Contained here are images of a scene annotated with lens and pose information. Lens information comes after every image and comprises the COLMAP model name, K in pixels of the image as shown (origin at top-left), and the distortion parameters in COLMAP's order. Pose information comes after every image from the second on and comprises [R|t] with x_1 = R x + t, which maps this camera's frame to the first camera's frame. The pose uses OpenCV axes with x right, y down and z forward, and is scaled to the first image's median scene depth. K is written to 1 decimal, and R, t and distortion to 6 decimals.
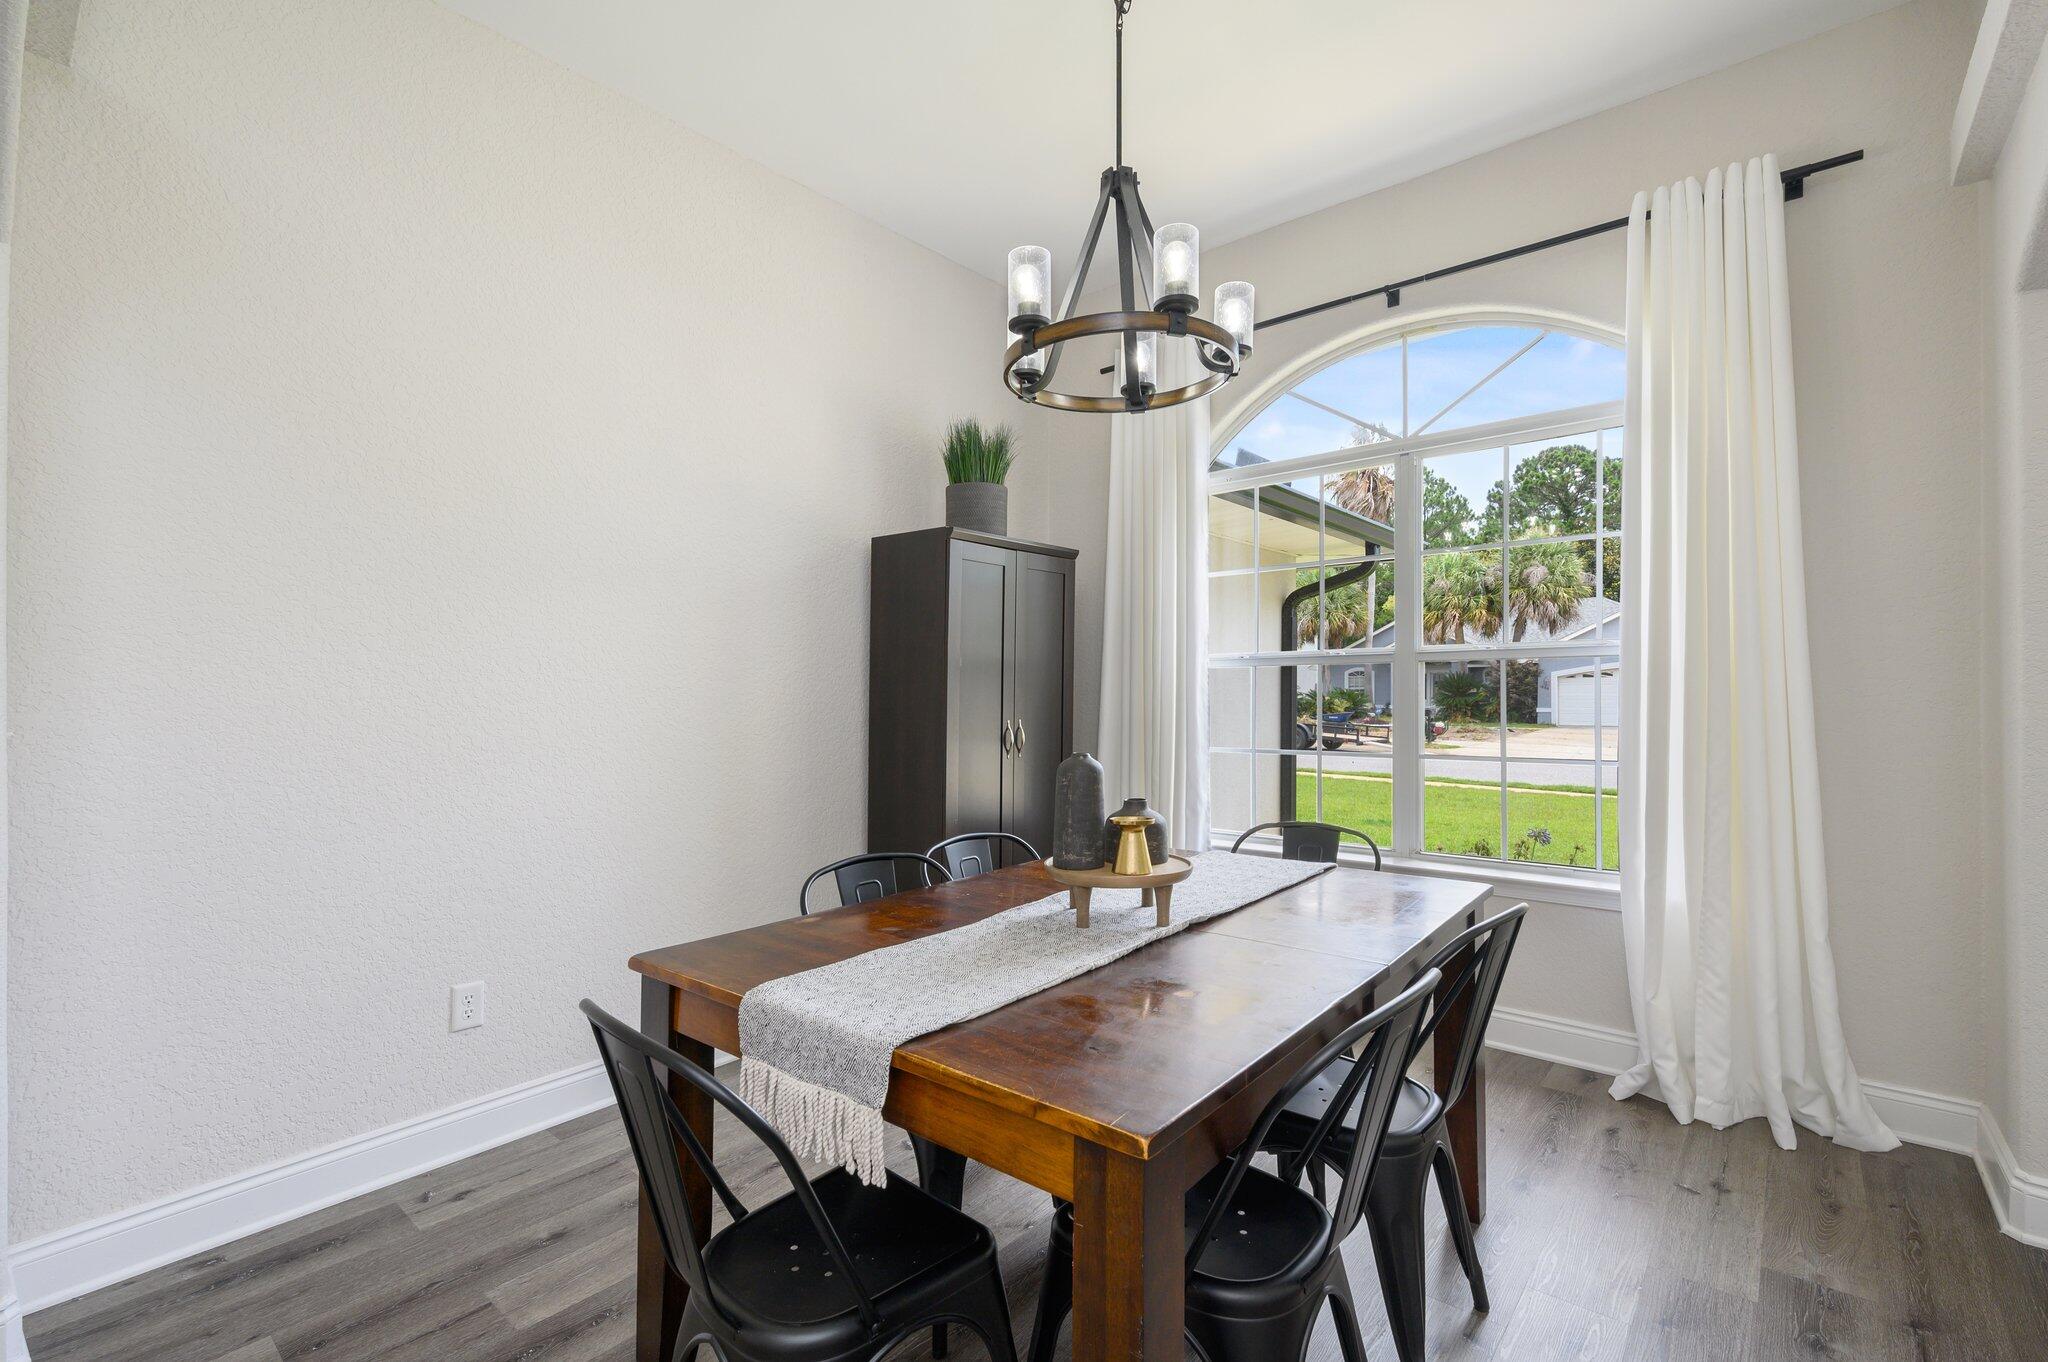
lens RADIAL K [[920.9, 0, 1017.7], [0, 920.9, 679.1], [0, 0, 1]] dist [-0.005289, 0.000208]
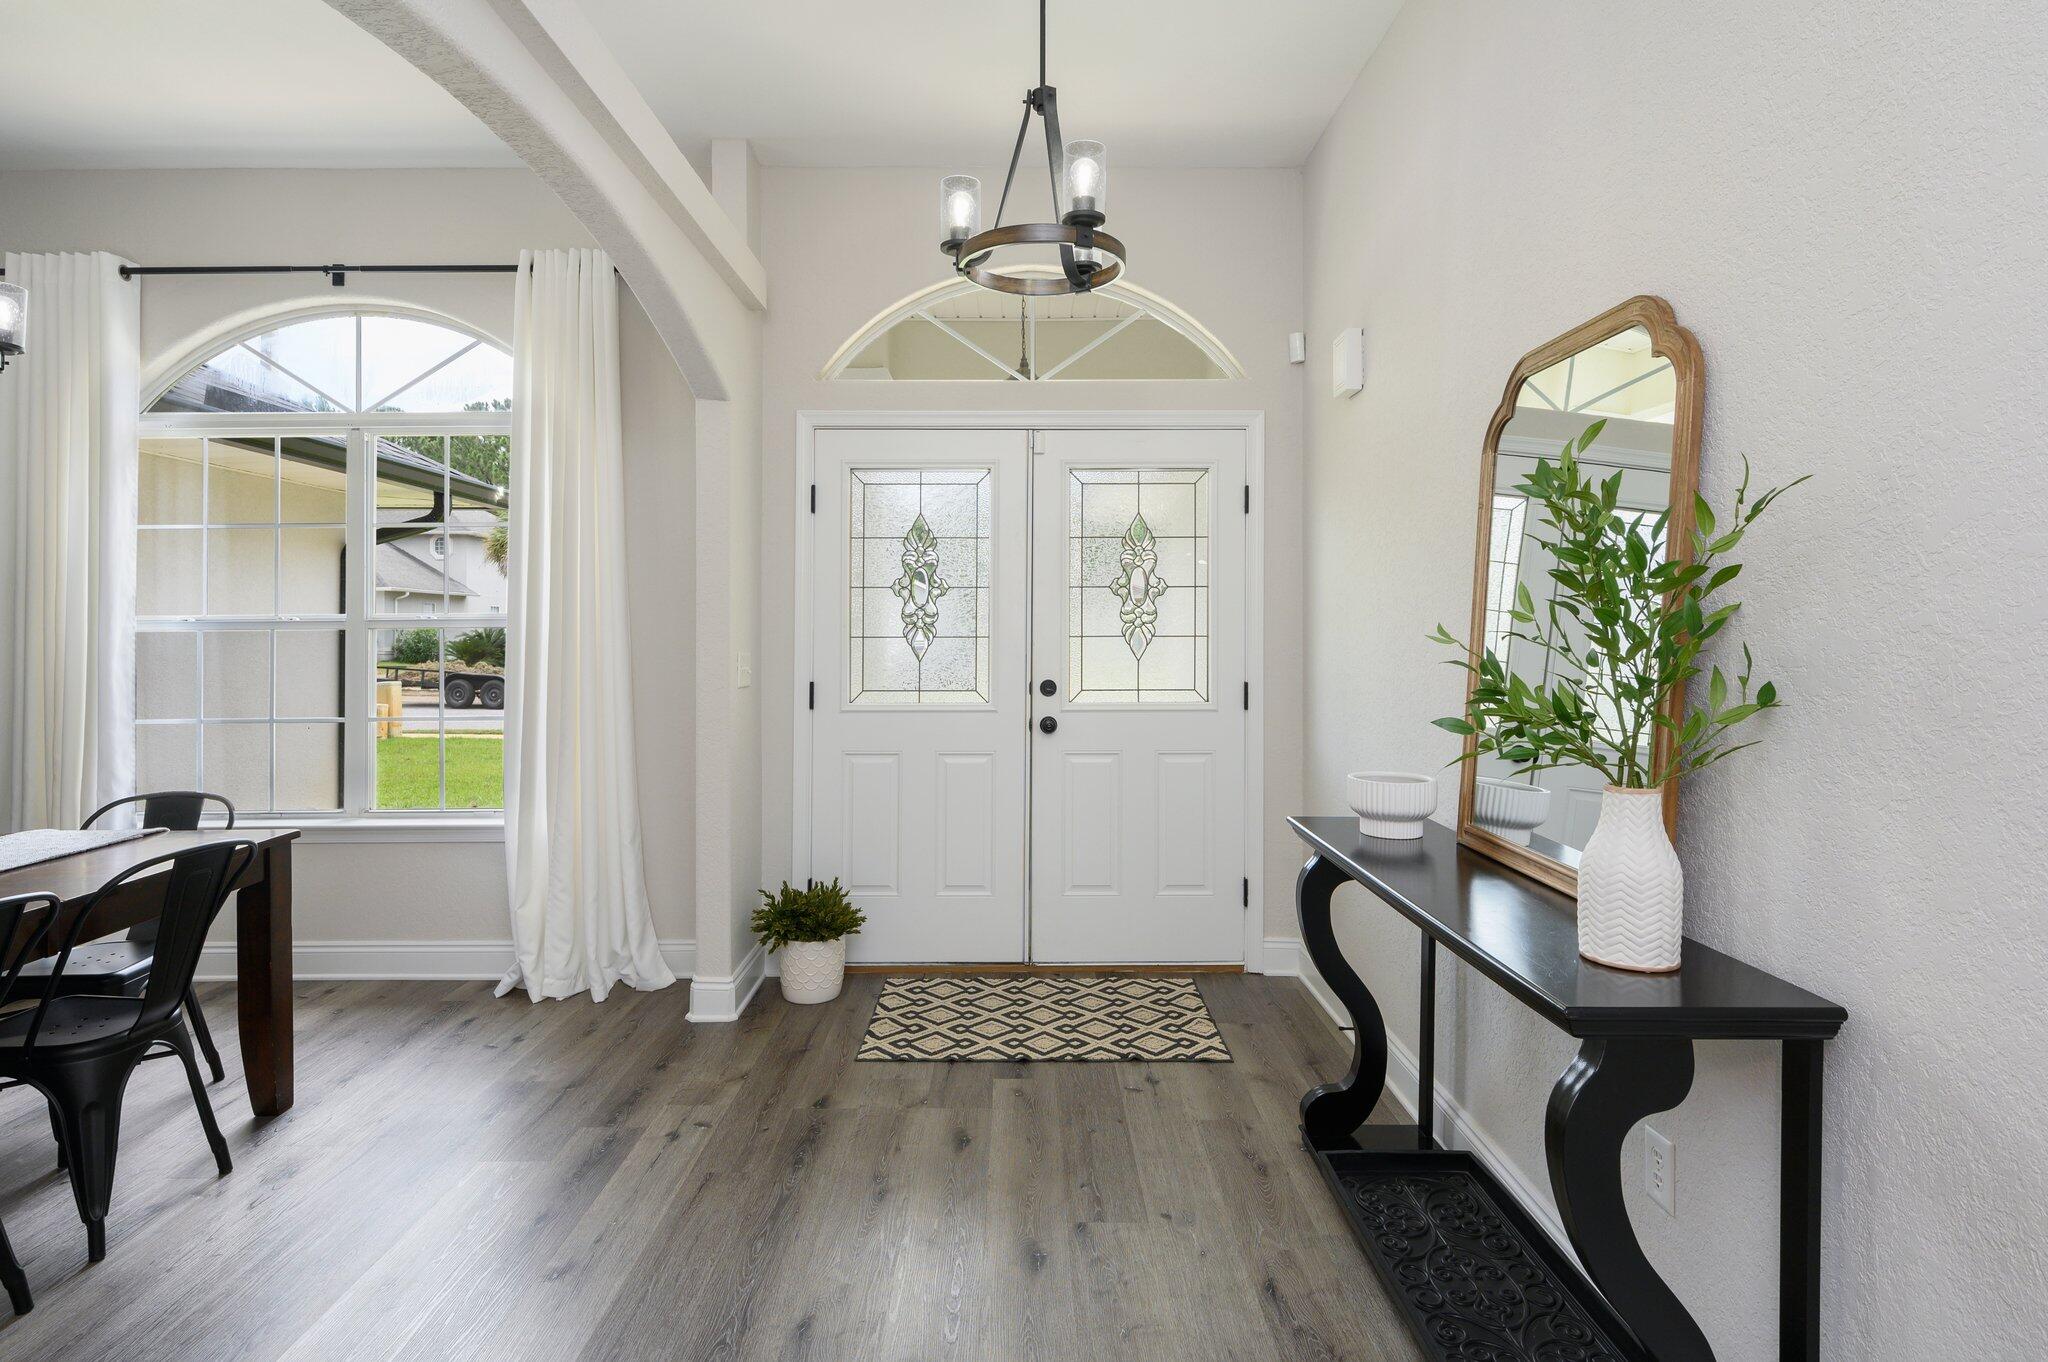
lens RADIAL K [[1088.4, 0, 1026.2], [0, 1088.4, 615.7], [0, 0, 1]] dist [-0.005484, 0.001441]
pose [[0.756859, 0.007790, 0.653532, 0.239657], [-0.004599, 0.999968, -0.006594, -0.035161], [-0.653562, 0.001985, 0.756870, -0.522523]]
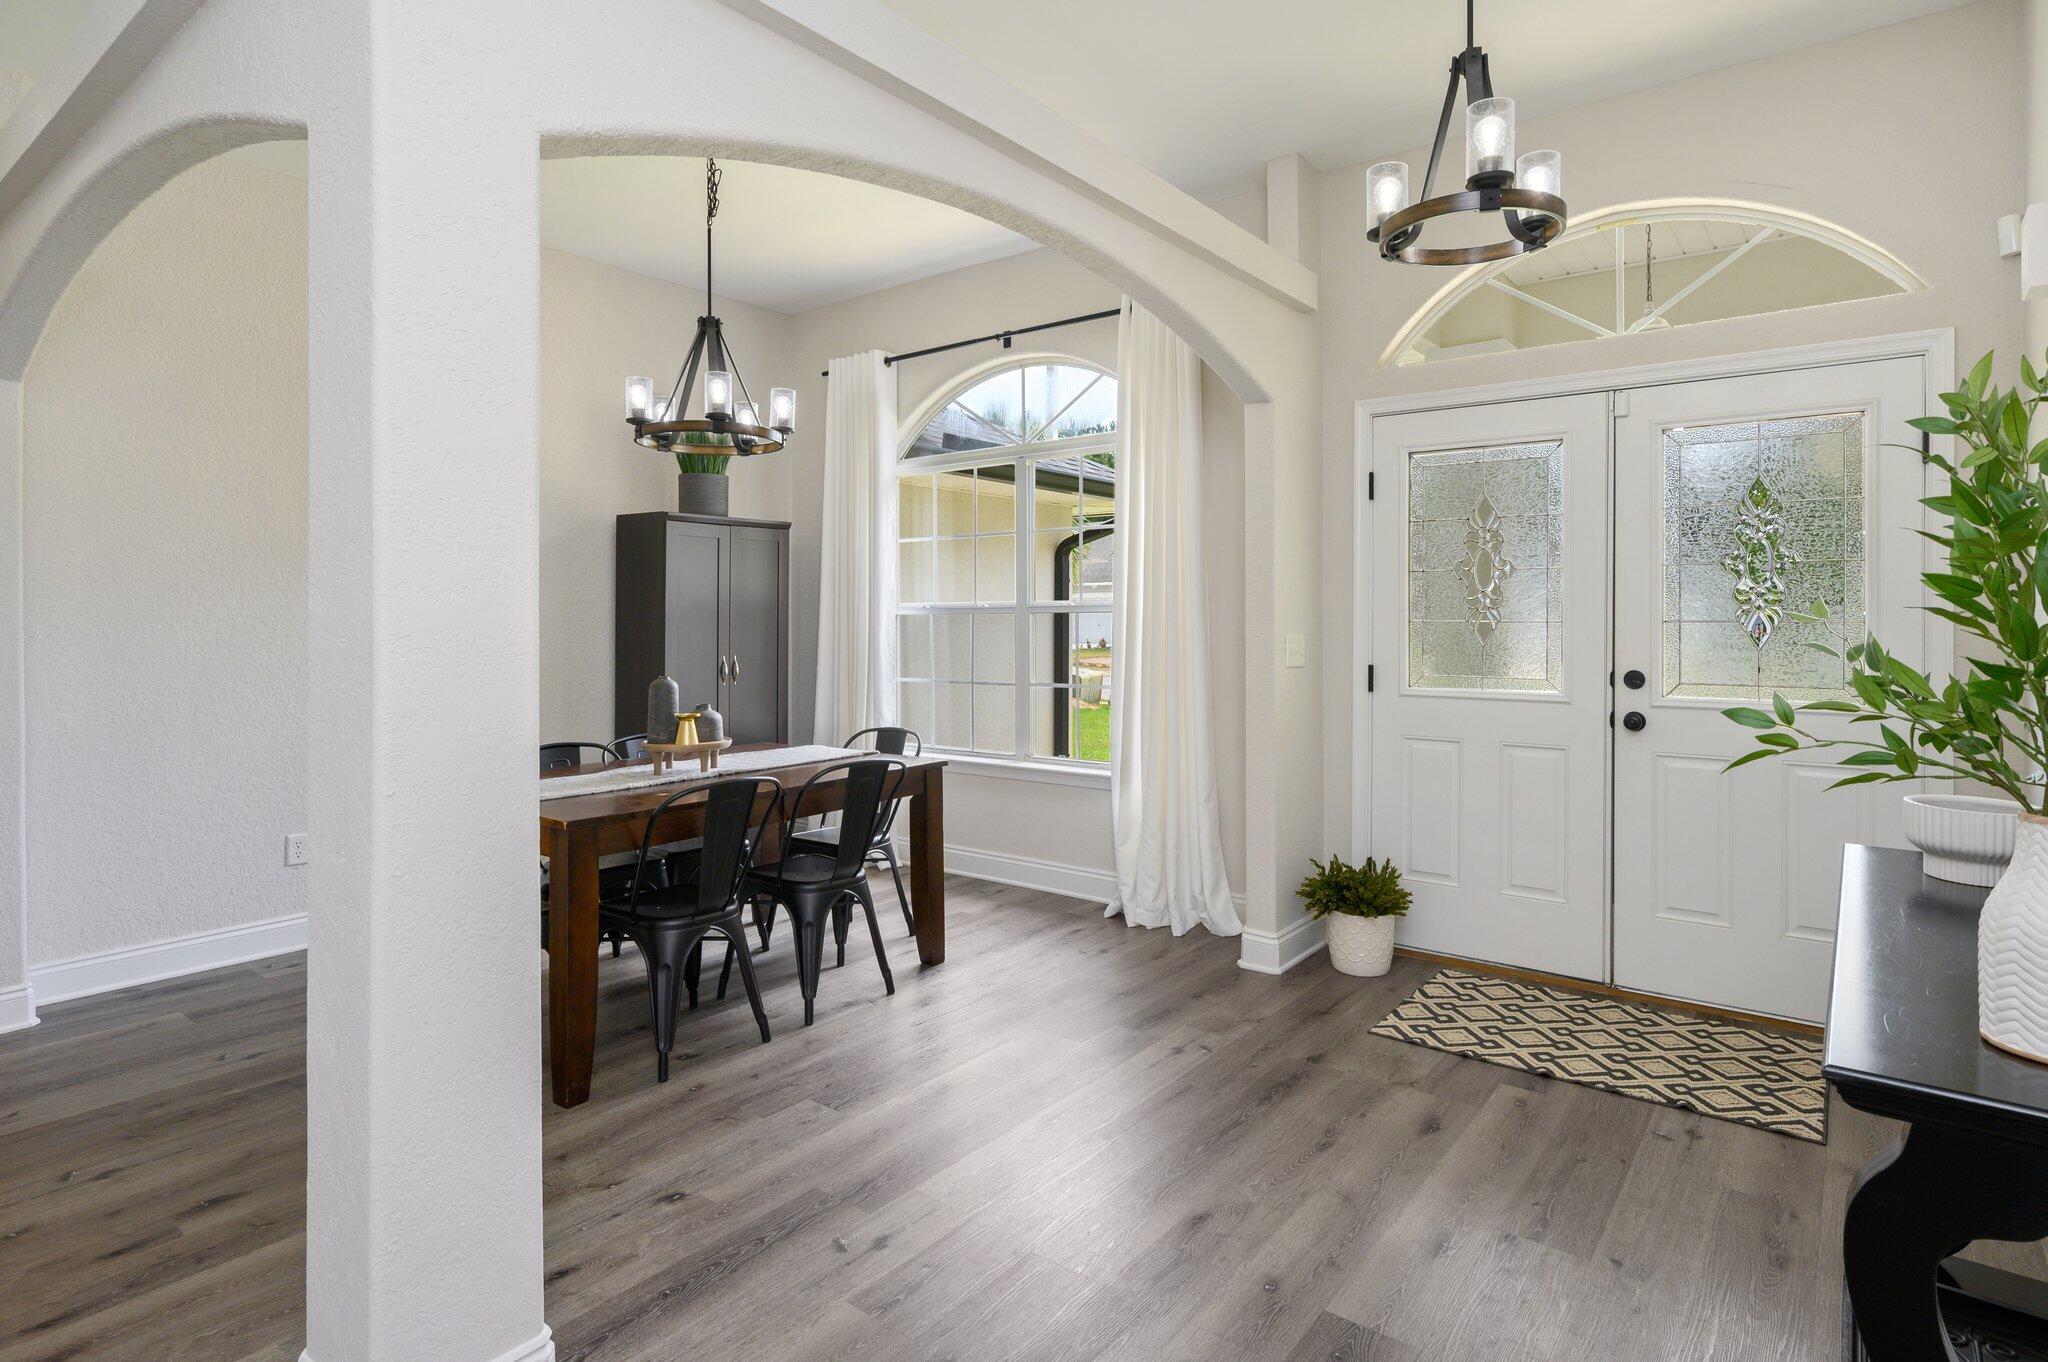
lens RADIAL K [[1088.4, 0, 1019.3], [0, 1088.4, 614.2], [0, 0, 1]] dist [-0.005484, 0.001441]
pose [[0.999287, 0.001484, 0.037713, 0.443060], [-0.001678, 0.999986, 0.005098, -0.031184], [-0.037705, -0.005158, 0.999276, -0.704938]]
